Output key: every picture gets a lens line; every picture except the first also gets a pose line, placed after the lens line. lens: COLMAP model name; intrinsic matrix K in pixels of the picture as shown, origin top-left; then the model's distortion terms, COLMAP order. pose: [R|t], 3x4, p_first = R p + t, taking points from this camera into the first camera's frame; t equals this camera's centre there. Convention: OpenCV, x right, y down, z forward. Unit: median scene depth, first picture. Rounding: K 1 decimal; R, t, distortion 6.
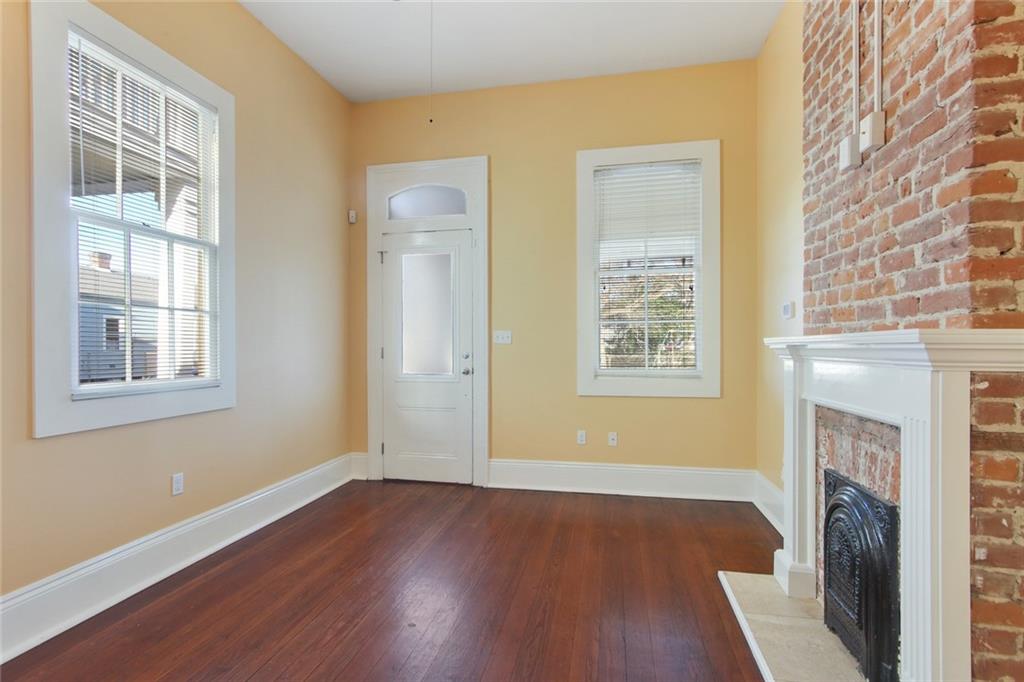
lens RADIAL K [[493.0, 0, 512.0], [0, 493.0, 342.9], [0, 0, 1]] dist [-0.010576, 0.004889]
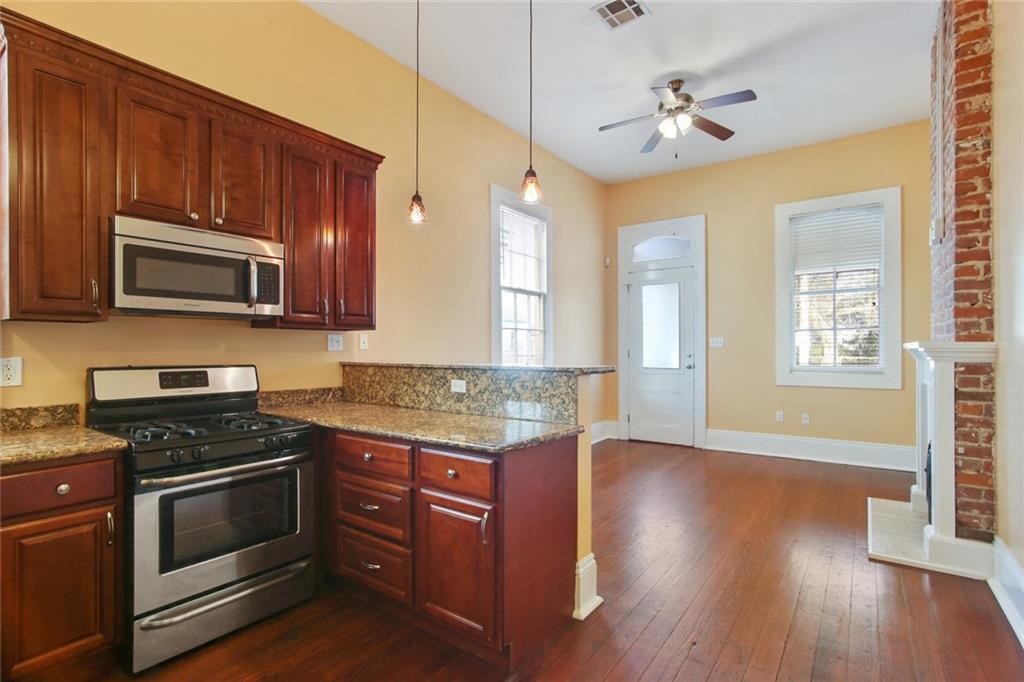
lens RADIAL K [[493.0, 0, 511.5], [0, 493.0, 348.3], [0, 0, 1]] dist [-0.010576, 0.004889]
pose [[0.911988, -0.000298, -0.410216, 0.074071], [0.003368, 0.999971, 0.006762, -0.020659], [0.410202, -0.007548, 0.911963, -1.660108]]
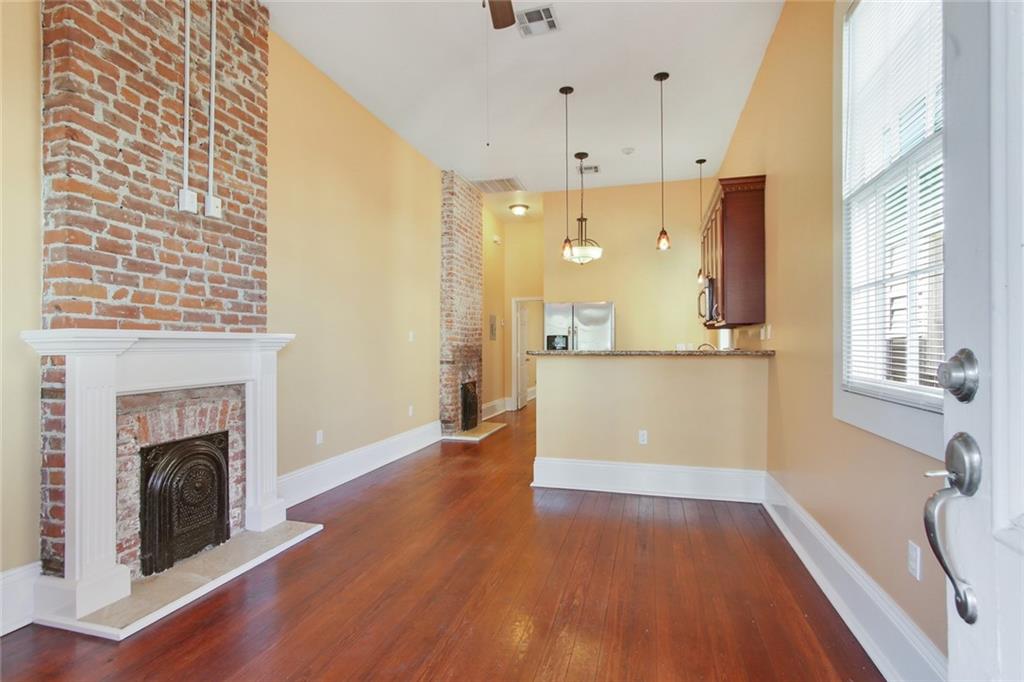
lens RADIAL K [[493.0, 0, 513.4], [0, 493.0, 343.6], [0, 0, 1]] dist [-0.010576, 0.004889]
pose [[-0.997361, 0.004410, 0.072467, -0.437667], [0.003342, 0.999884, -0.014849, 0.054412], [-0.072524, -0.014568, -0.997260, 3.074475]]
